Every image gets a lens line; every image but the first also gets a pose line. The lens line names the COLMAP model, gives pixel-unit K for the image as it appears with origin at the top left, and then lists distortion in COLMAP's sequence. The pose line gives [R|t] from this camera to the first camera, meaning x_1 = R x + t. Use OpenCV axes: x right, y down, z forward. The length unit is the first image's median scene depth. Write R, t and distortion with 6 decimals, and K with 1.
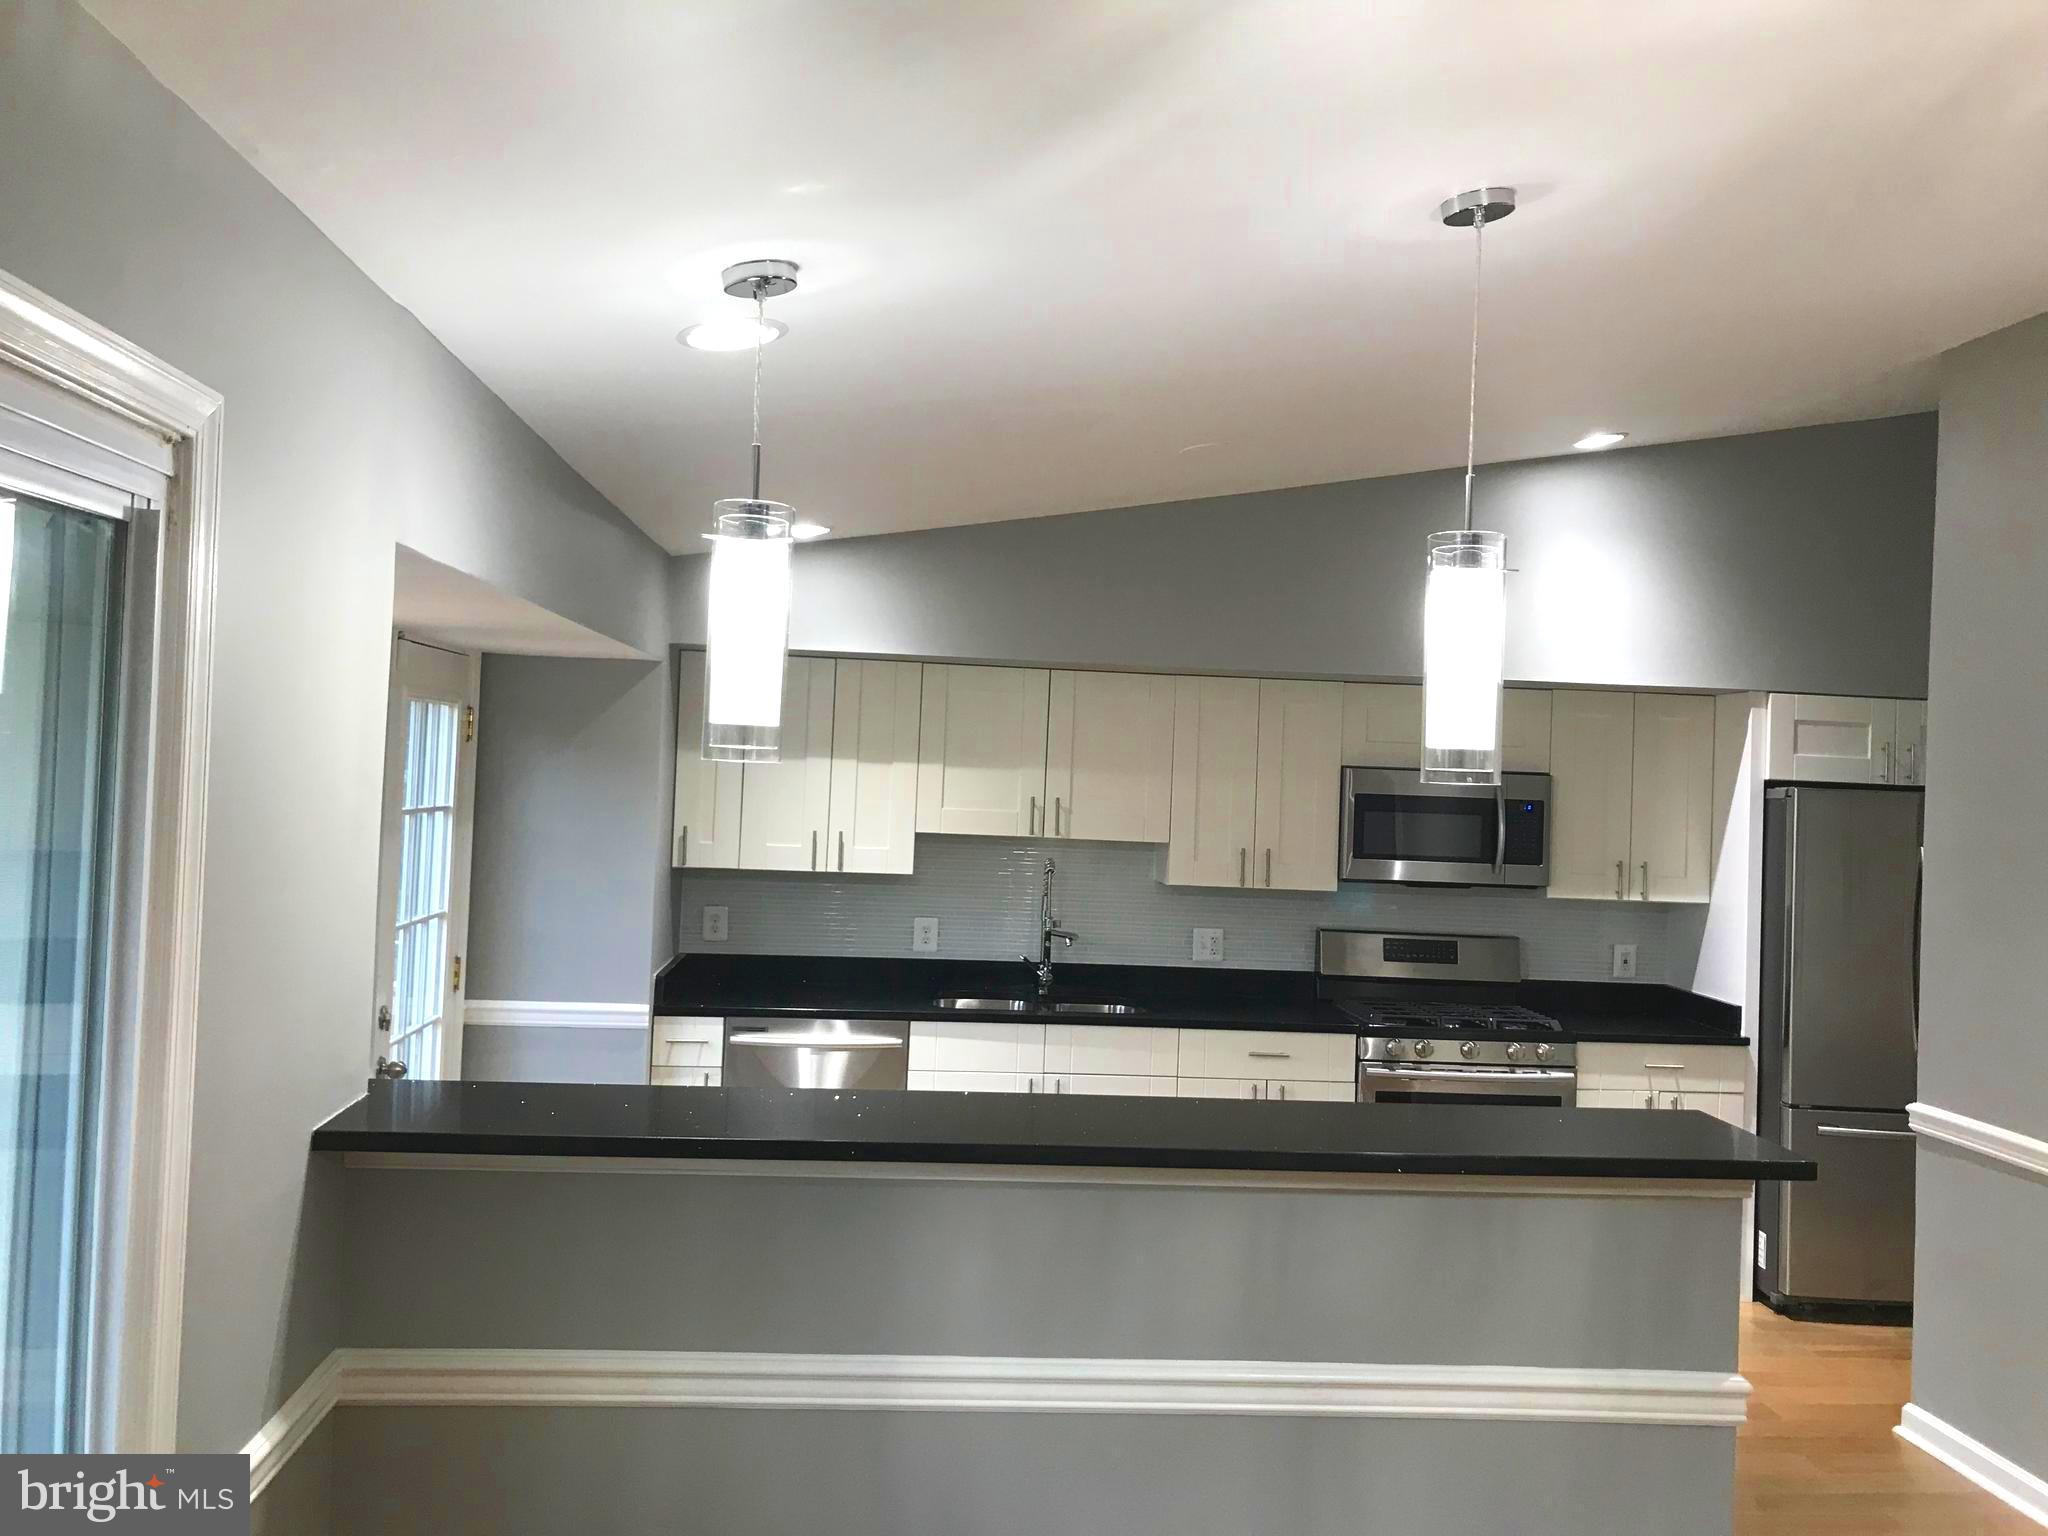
lens RADIAL K [[1711.0, 0, 1025.7], [0, 1711.0, 757.0], [0, 0, 1]] dist [0.027012, -0.017056]
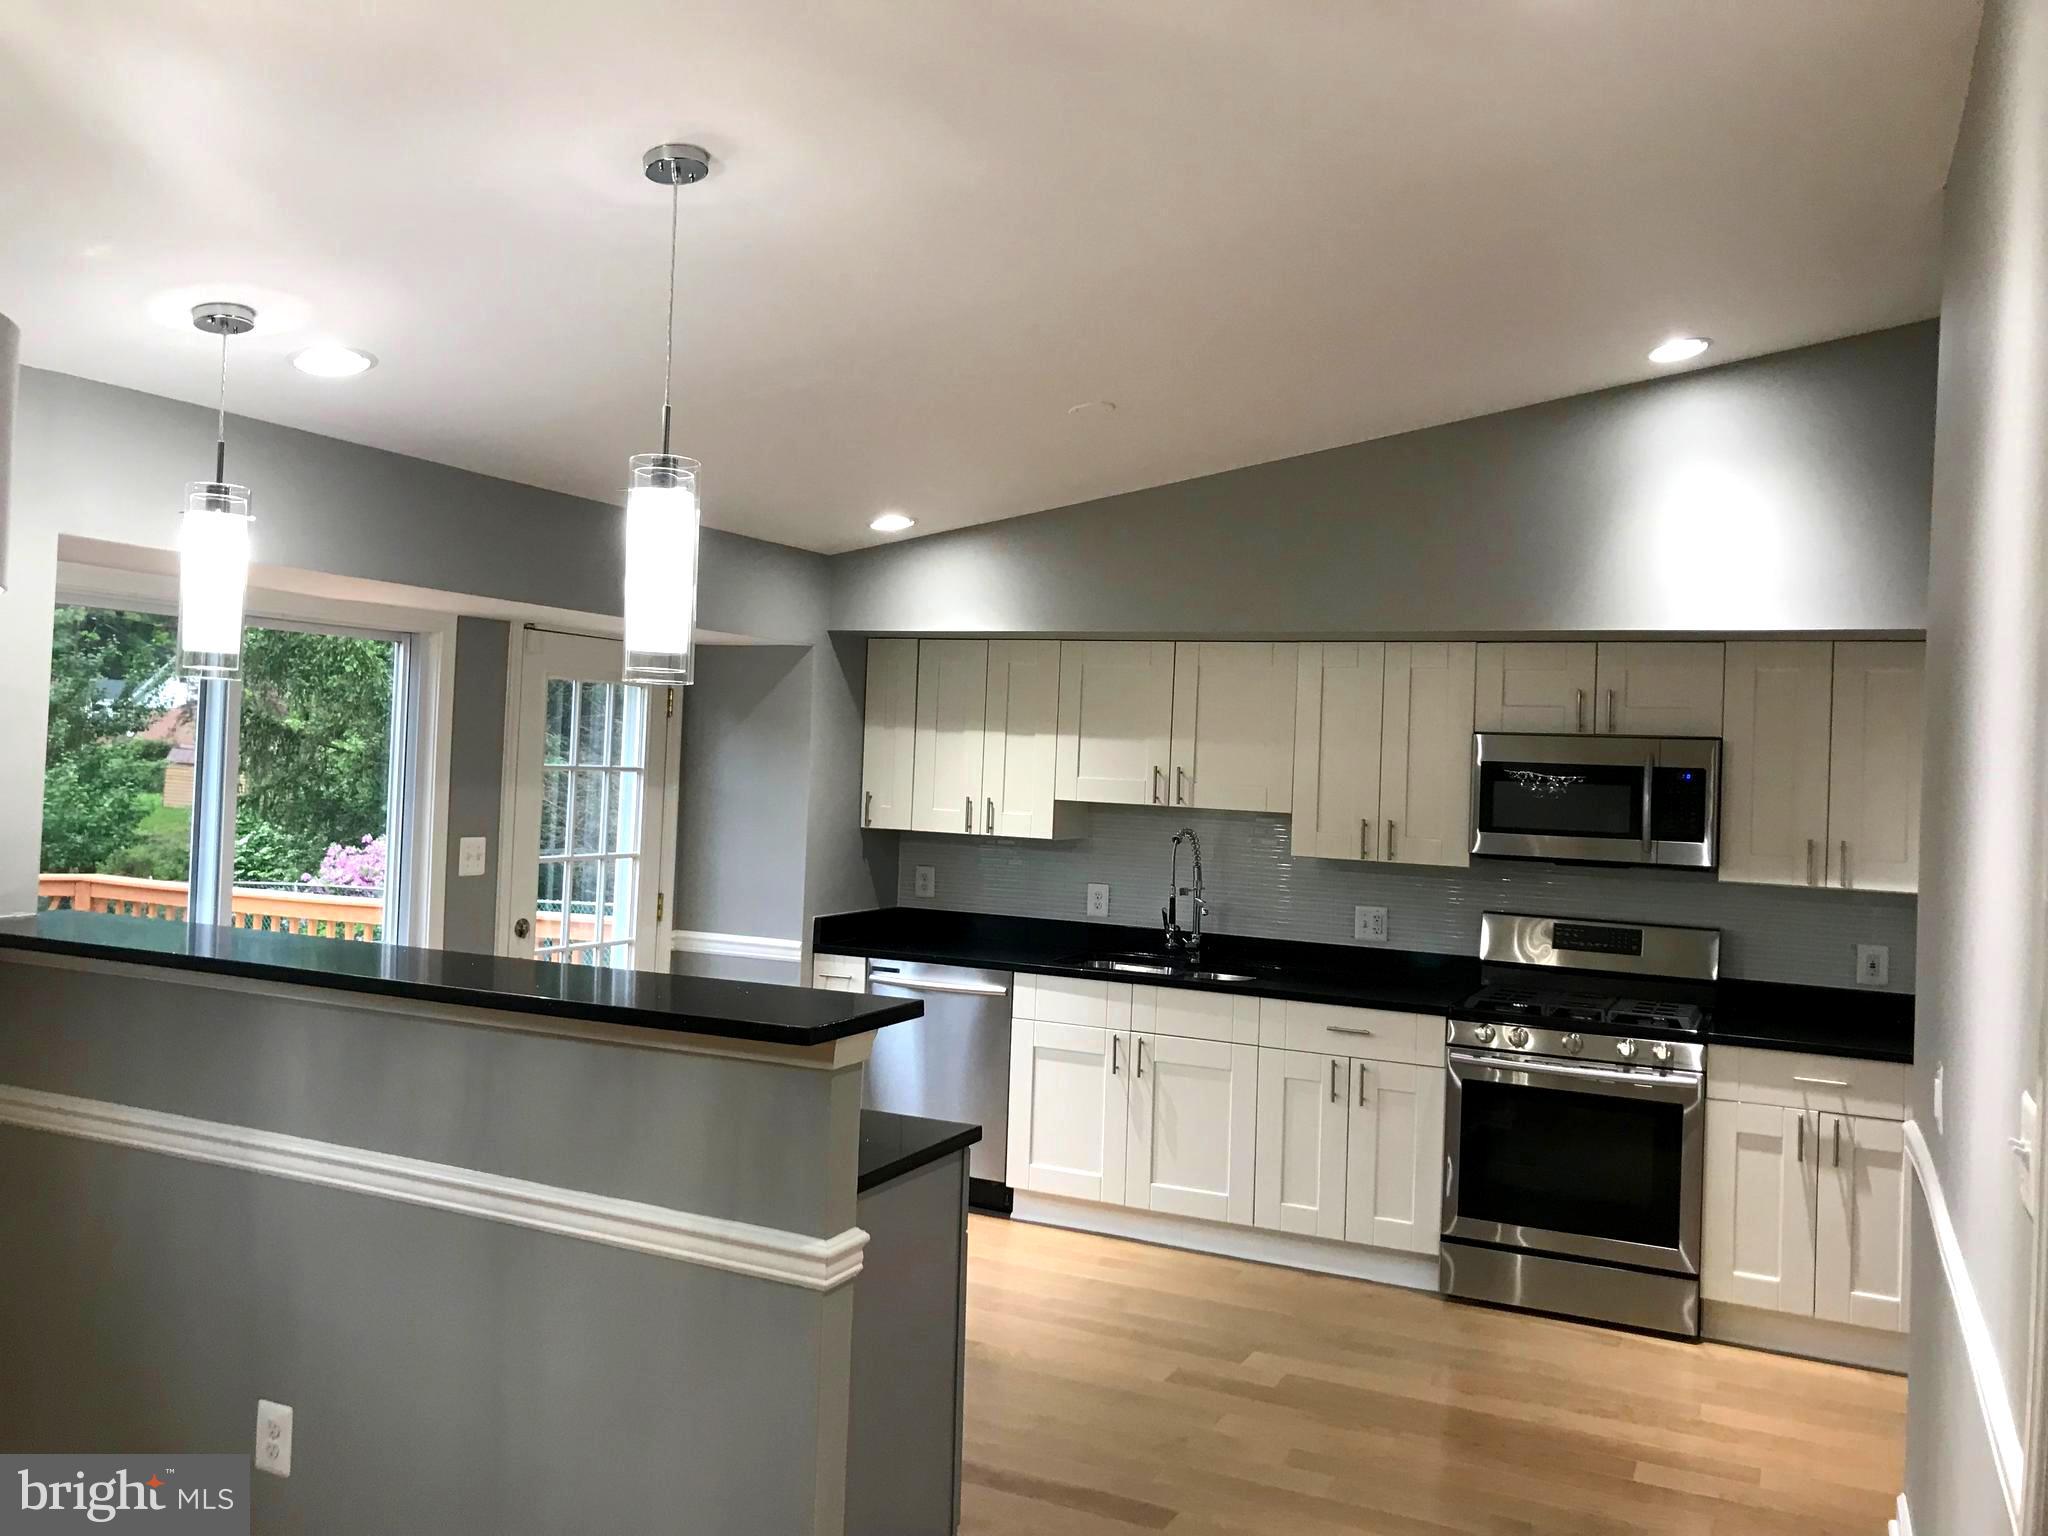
lens RADIAL K [[1697.0, 0, 991.5], [0, 1697.0, 755.3], [0, 0, 1]] dist [0.007727, -0.002611]
pose [[0.855595, -0.008329, -0.517579, 0.449630], [-0.002408, 0.999796, -0.020069, 0.037871], [0.517641, 0.018417, 0.855400, 0.075647]]
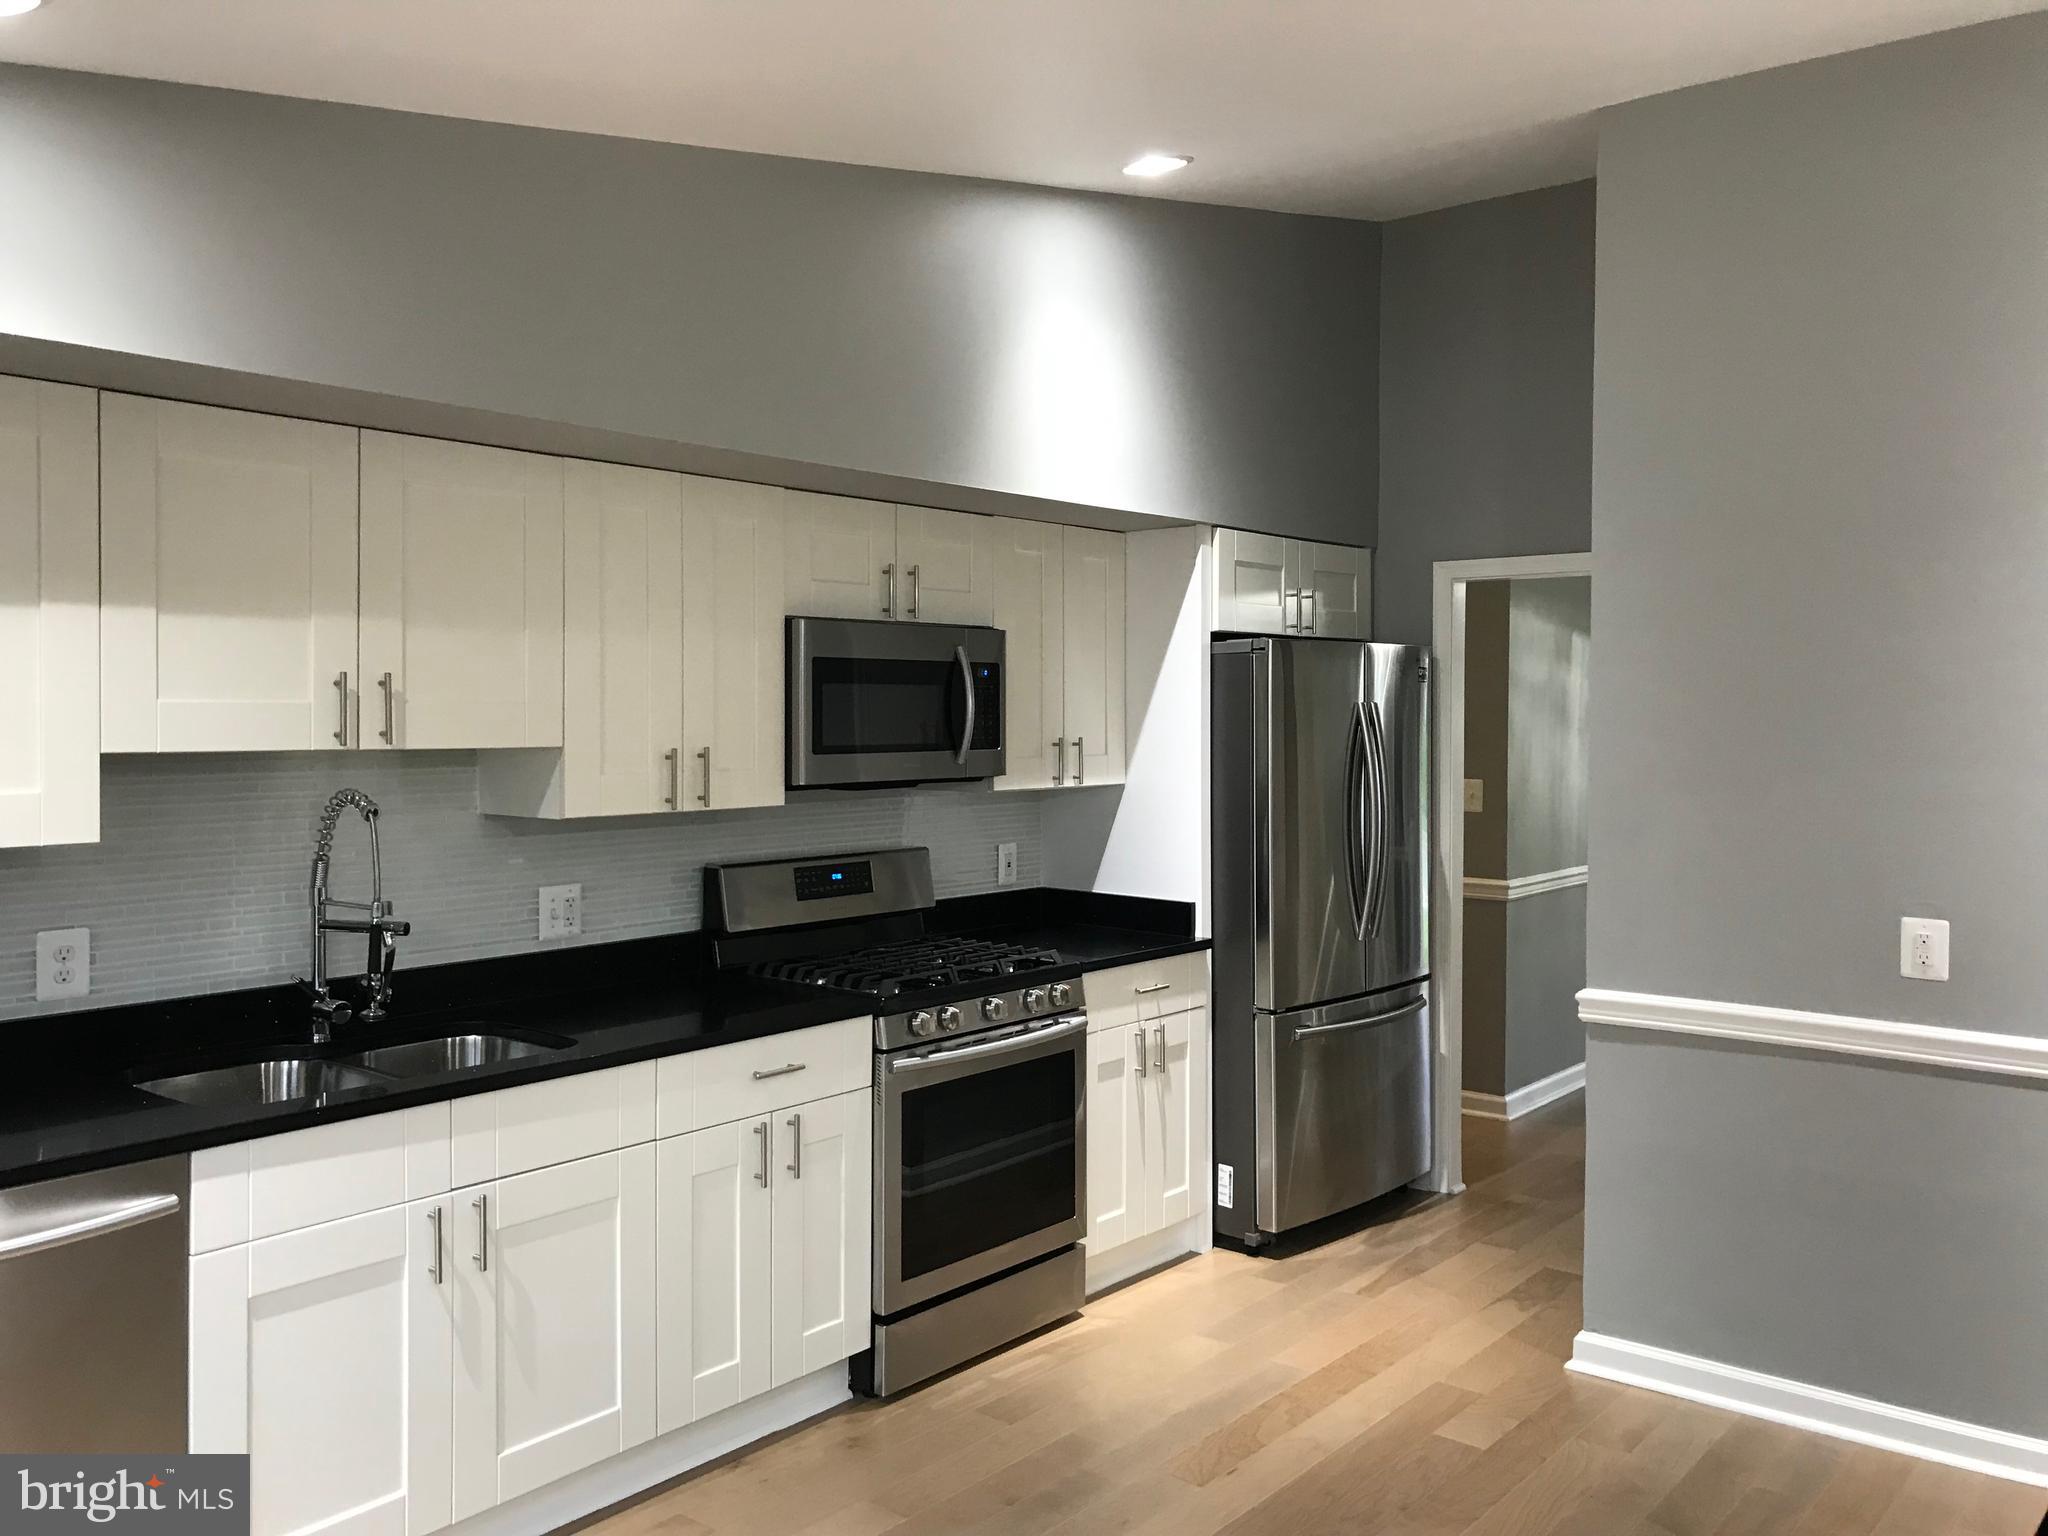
lens RADIAL K [[1715.3, 0, 1056.9], [0, 1715.3, 733.7], [0, 0, 1]] dist [0.127082, -0.183708]
pose [[0.681680, -0.049562, 0.729970, -0.237299], [0.017620, 0.998526, 0.051342, 0.018788], [-0.731438, -0.022136, 0.681549, 0.479565]]
